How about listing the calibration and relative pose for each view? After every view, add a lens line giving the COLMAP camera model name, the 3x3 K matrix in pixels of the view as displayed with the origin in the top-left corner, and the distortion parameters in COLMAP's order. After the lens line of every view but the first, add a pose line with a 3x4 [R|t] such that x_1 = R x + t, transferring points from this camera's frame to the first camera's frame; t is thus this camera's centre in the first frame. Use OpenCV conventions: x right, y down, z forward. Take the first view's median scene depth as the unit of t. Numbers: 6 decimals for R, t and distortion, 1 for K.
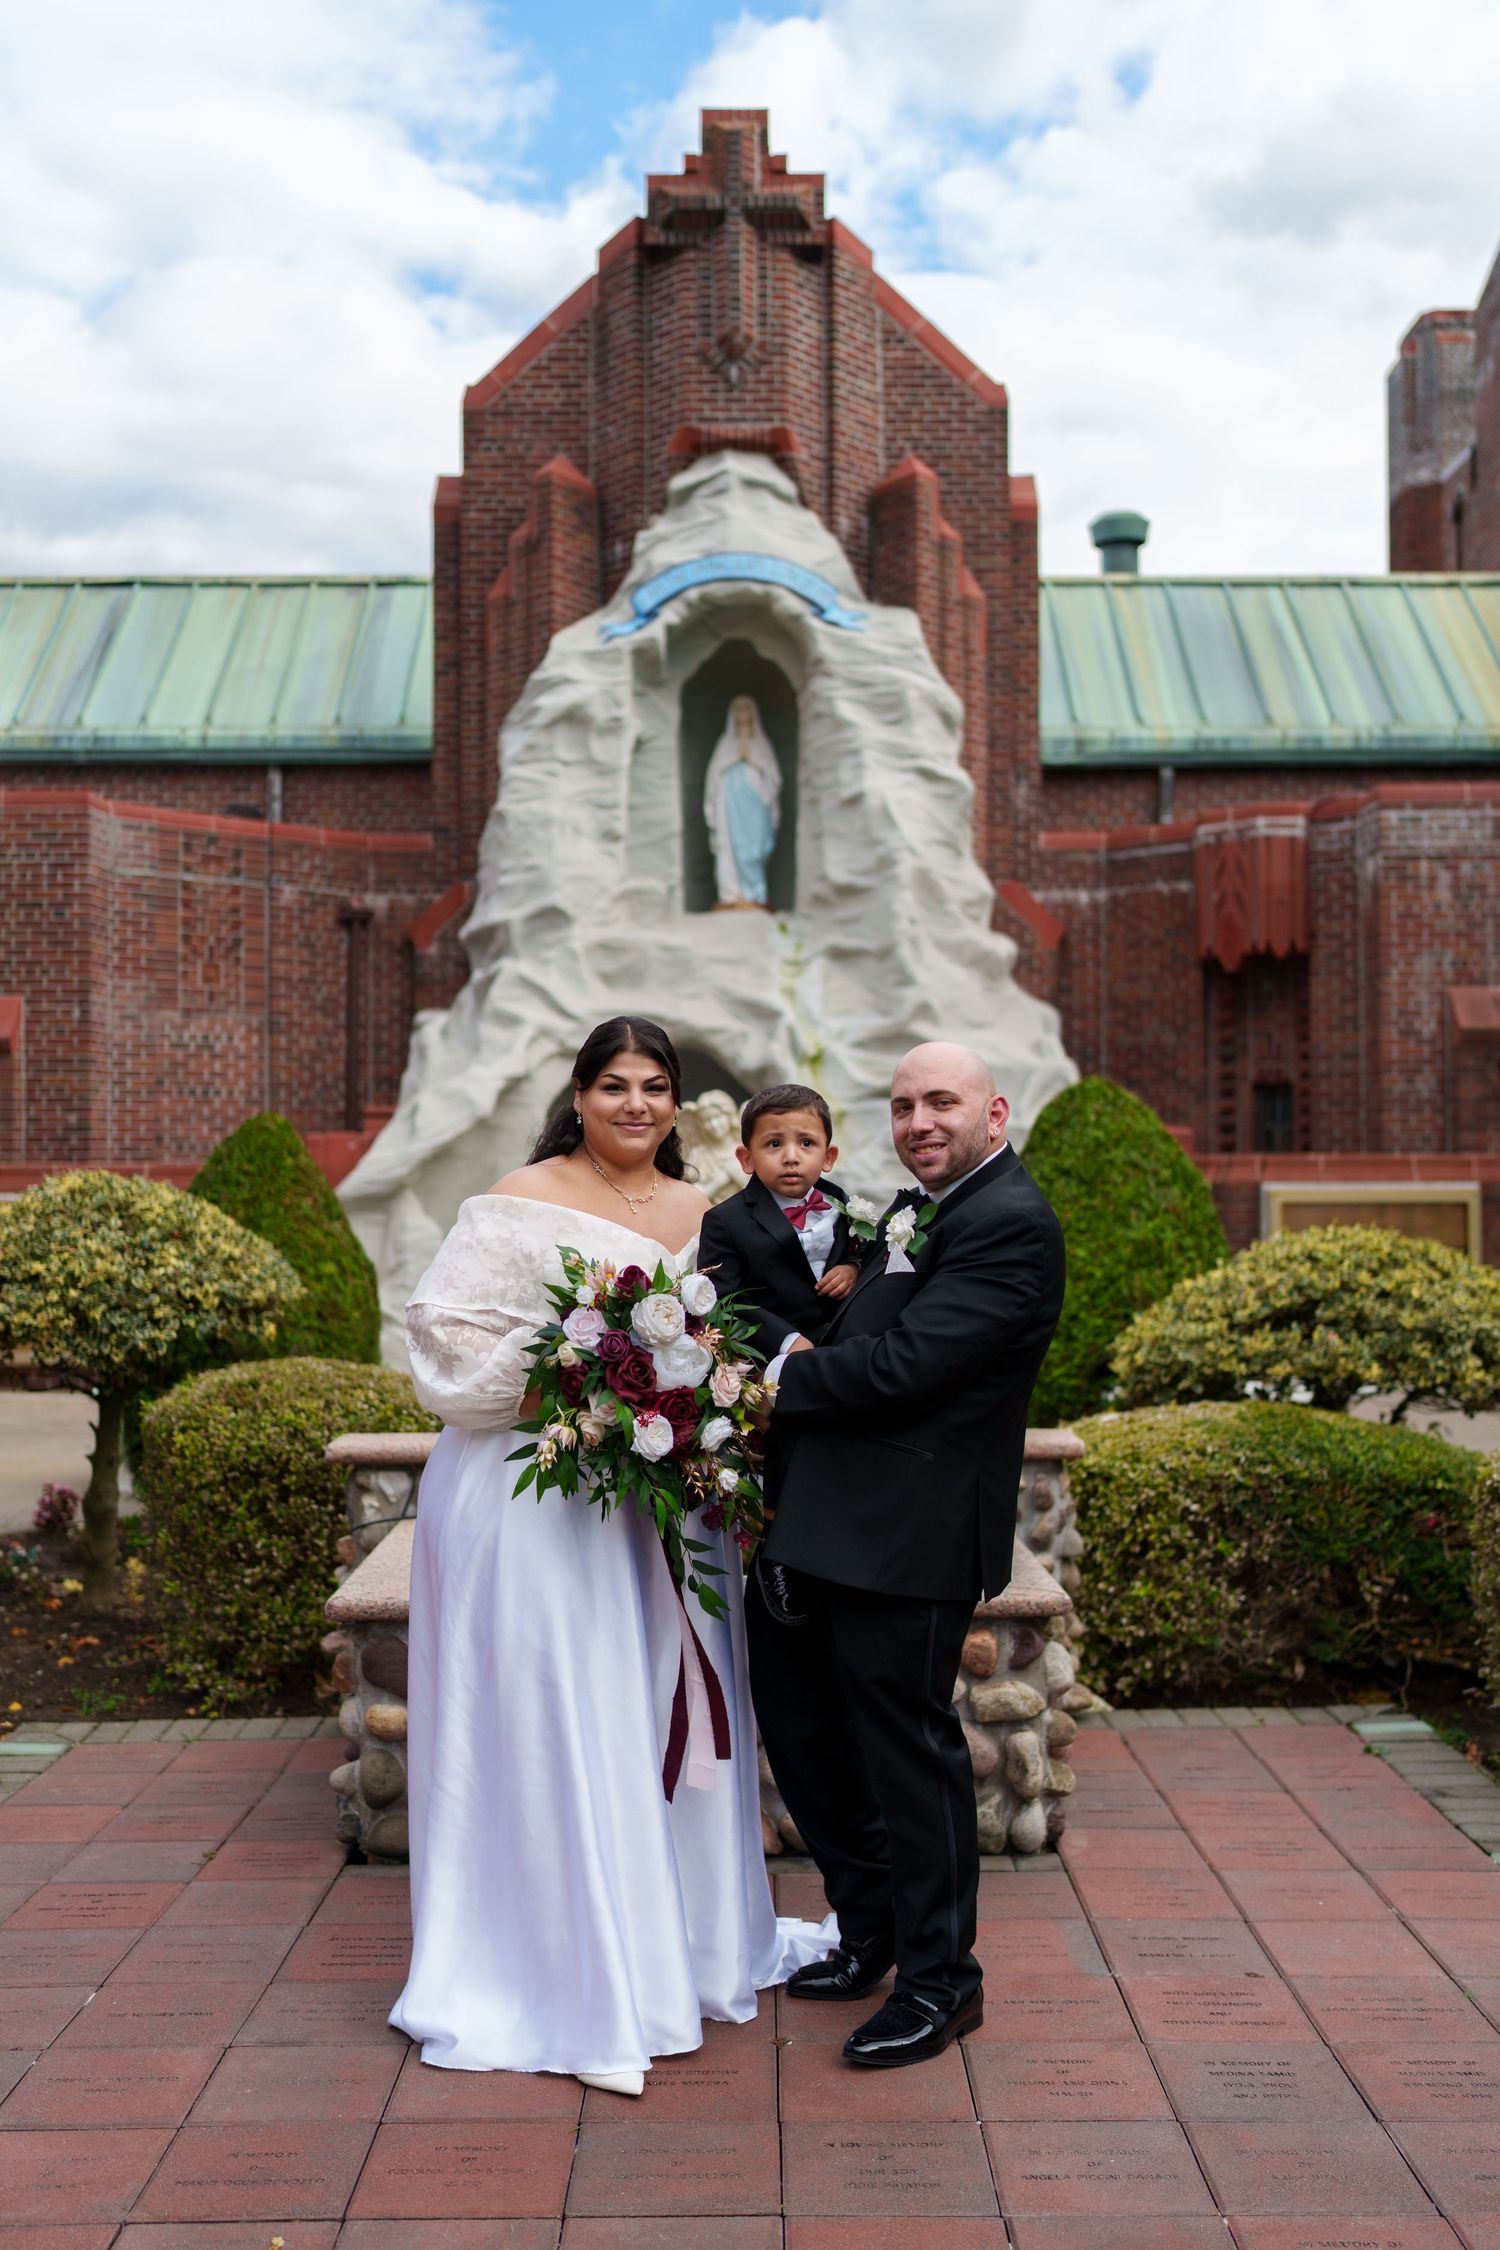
lens RADIAL K [[2127.6, 0, 750.0], [0, 2127.6, 1125.0], [0, 0, 1]] dist [-0.007113, 0.005934]
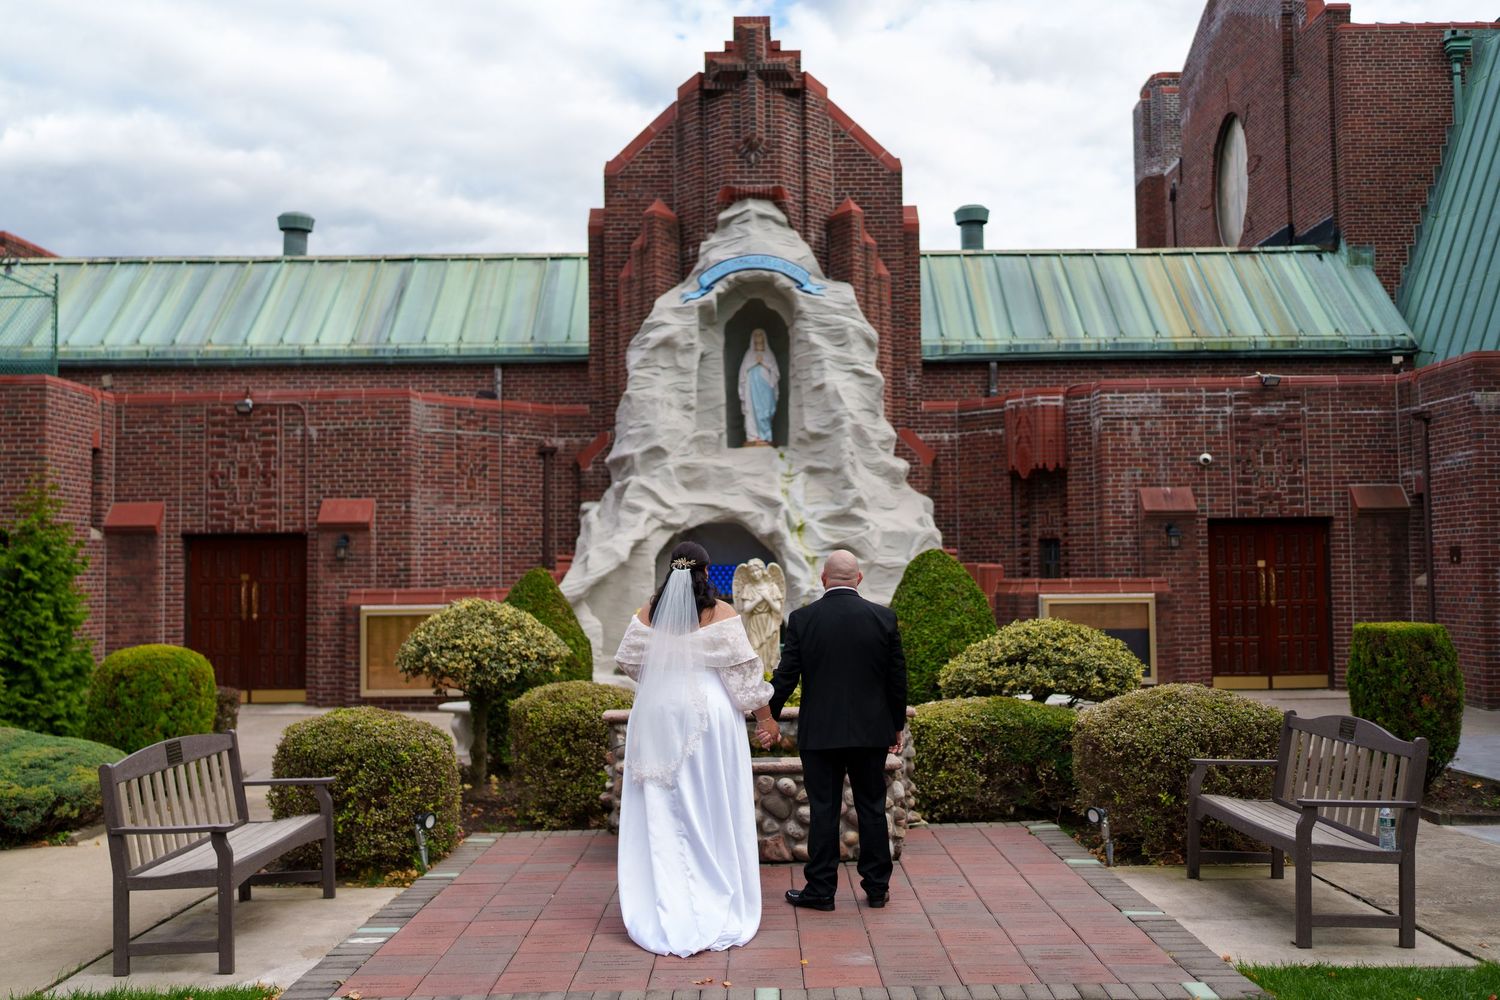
lens RADIAL K [[1408.5, 0, 750.0], [0, 1408.5, 500.0], [0, 0, 1]] dist [-0.007026, 0.010407]
pose [[0.999958, -0.008541, -0.003221, -0.008423], [0.008422, 0.999344, -0.035215, -0.012339], [0.003520, 0.035186, 0.999375, -0.217107]]
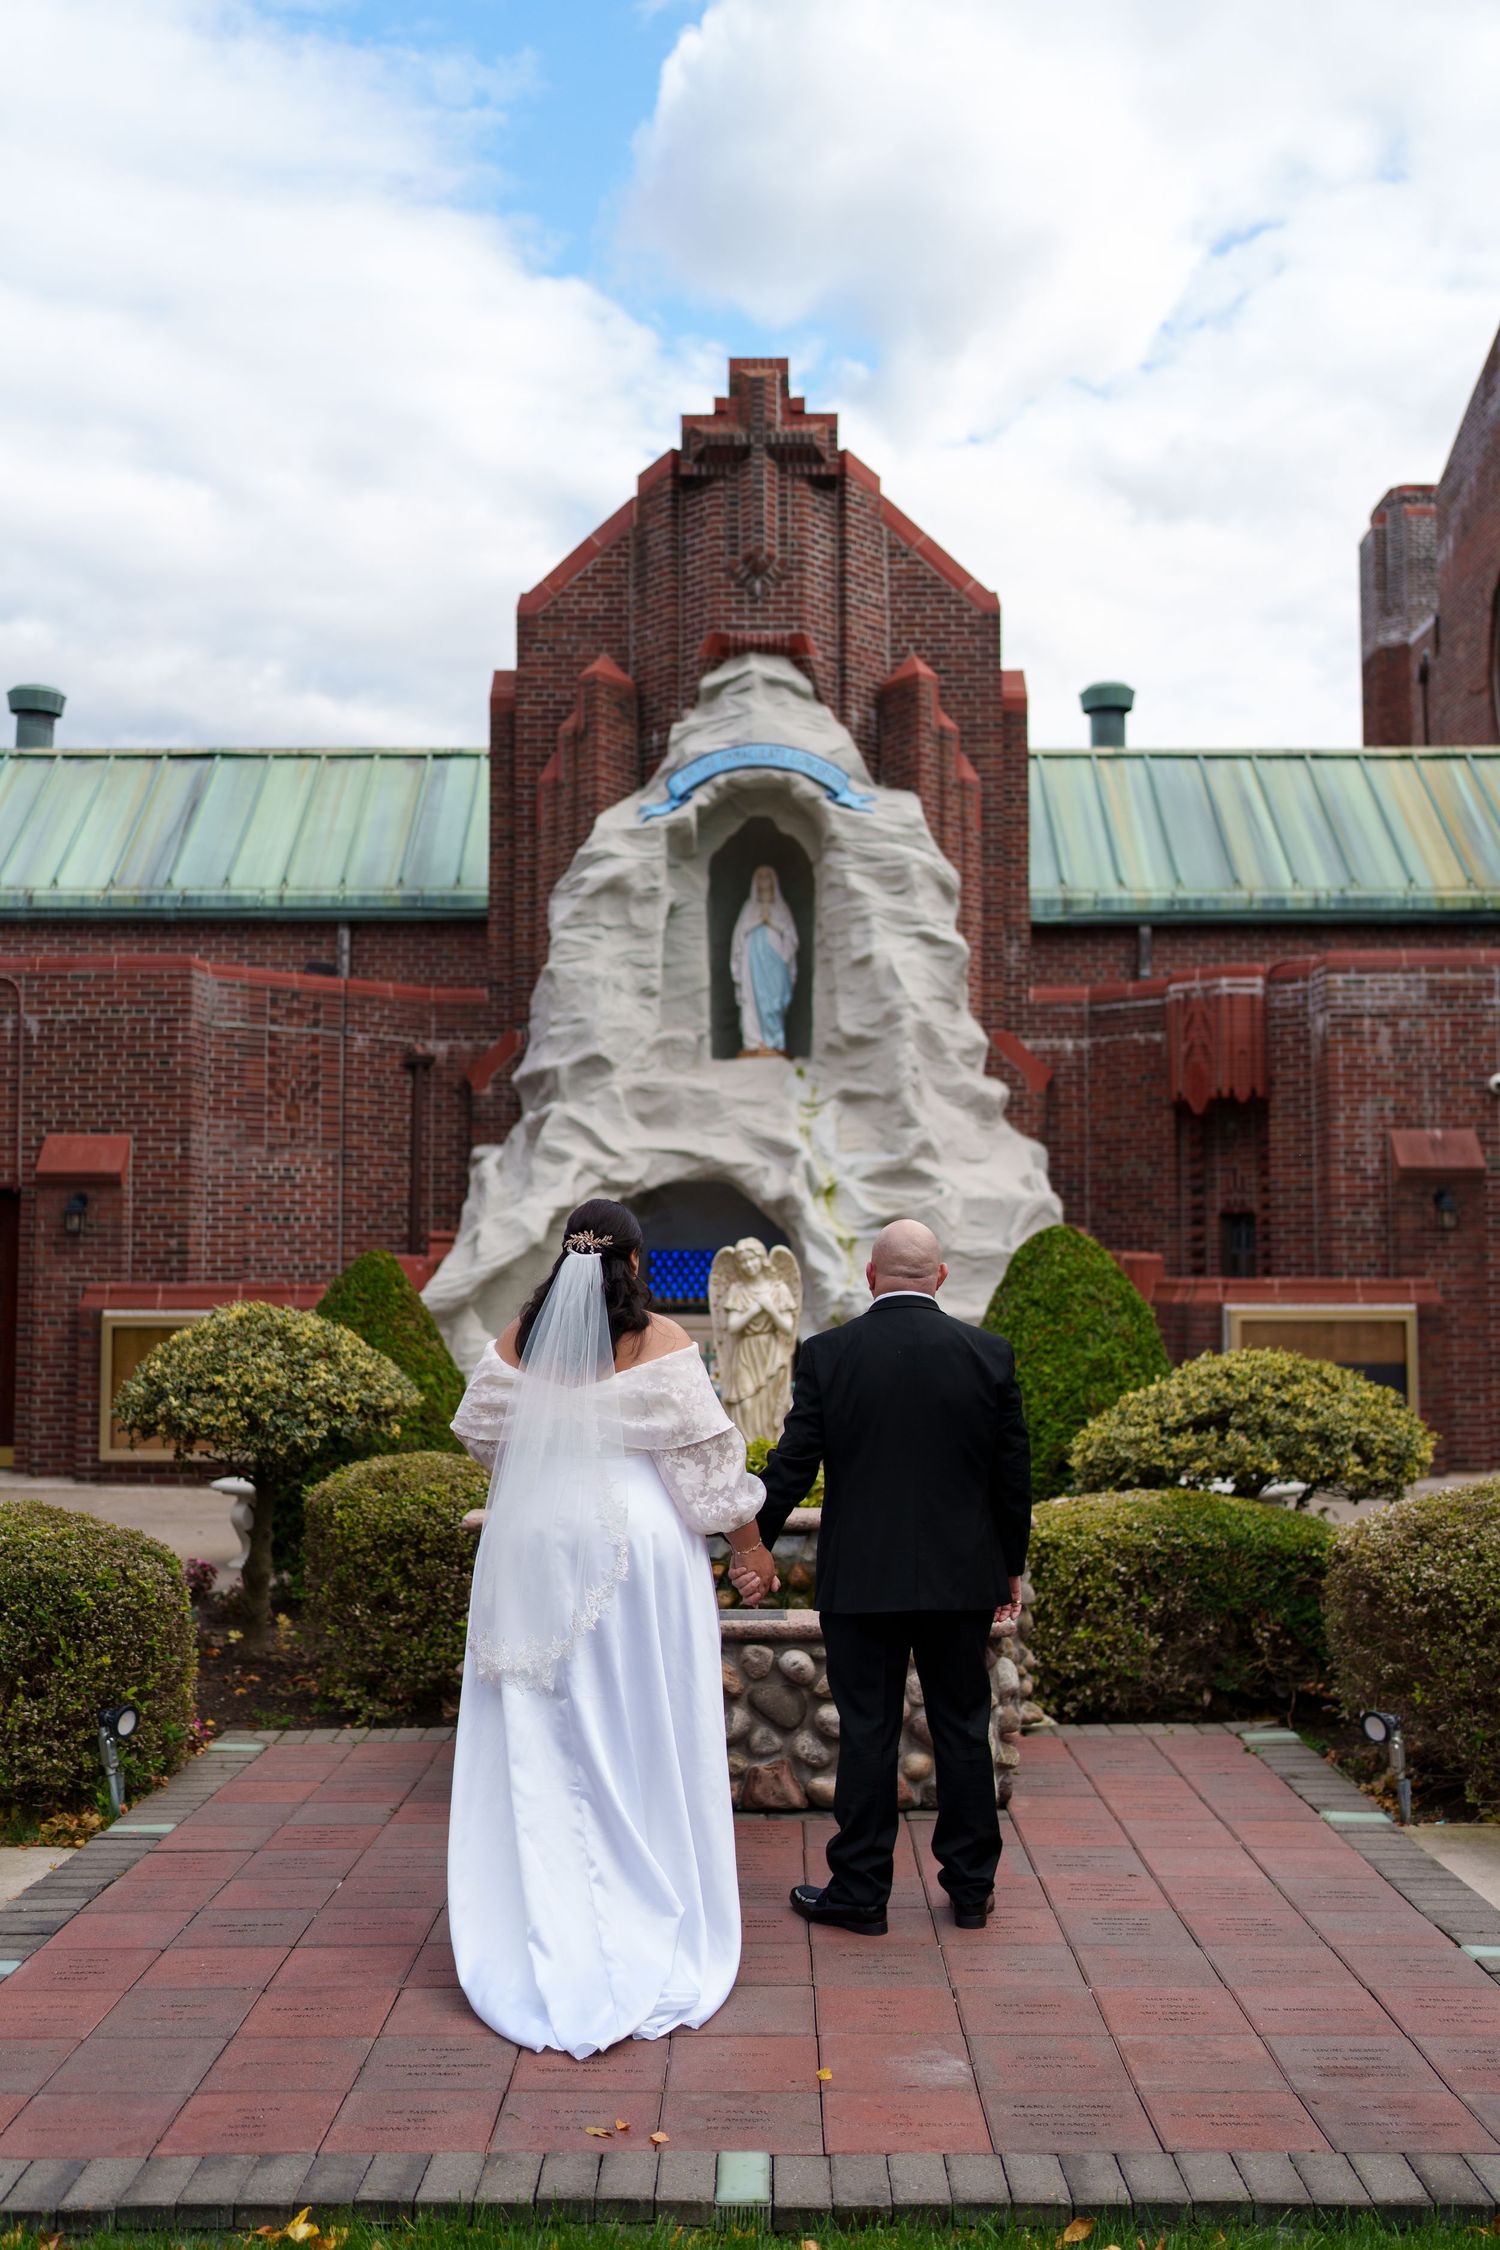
lens RADIAL K [[2112.7, 0, 738.0], [0, 2112.7, 1128.8], [0, 0, 1]] dist [-0.007026, 0.010407]
pose [[0.999933, 0.001985, -0.011446, -0.004560], [-0.002526, 0.998871, -0.047444, -0.010357], [0.011339, 0.047470, 0.998808, -0.115356]]
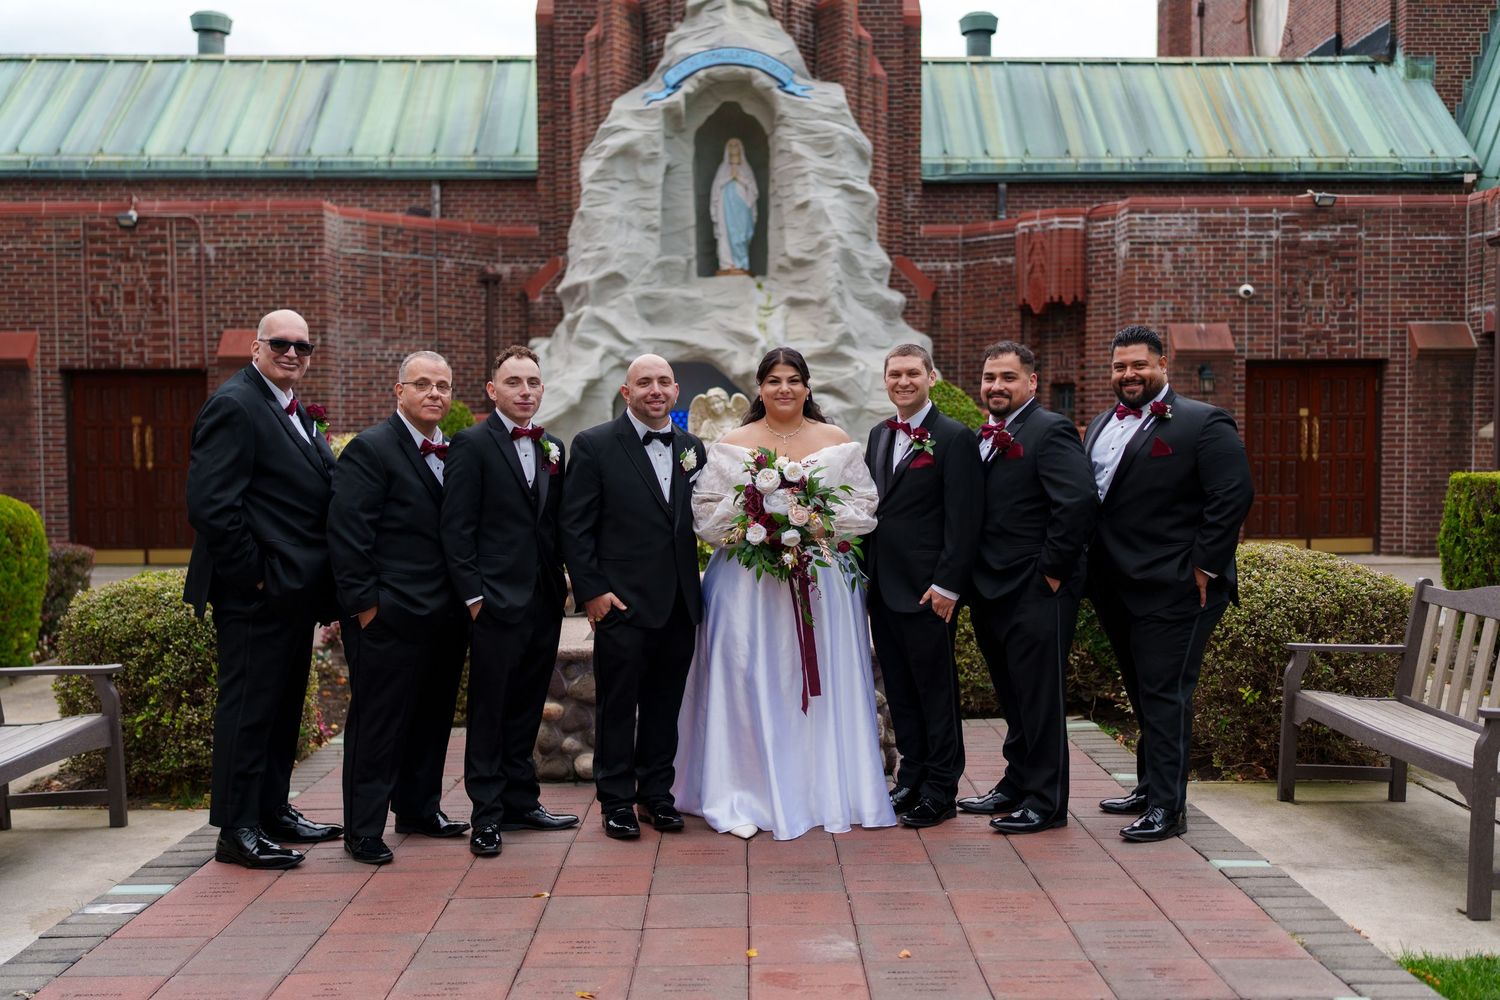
lens RADIAL K [[1434.6, 0, 770.0], [0, 1434.6, 507.7], [0, 0, 1]] dist [-0.004732, 0.006688]
pose [[0.999805, -0.002886, 0.019556, 0.001932], [0.001584, 0.997801, 0.066259, 0.002161], [-0.019705, -0.066215, 0.997611, -0.087801]]
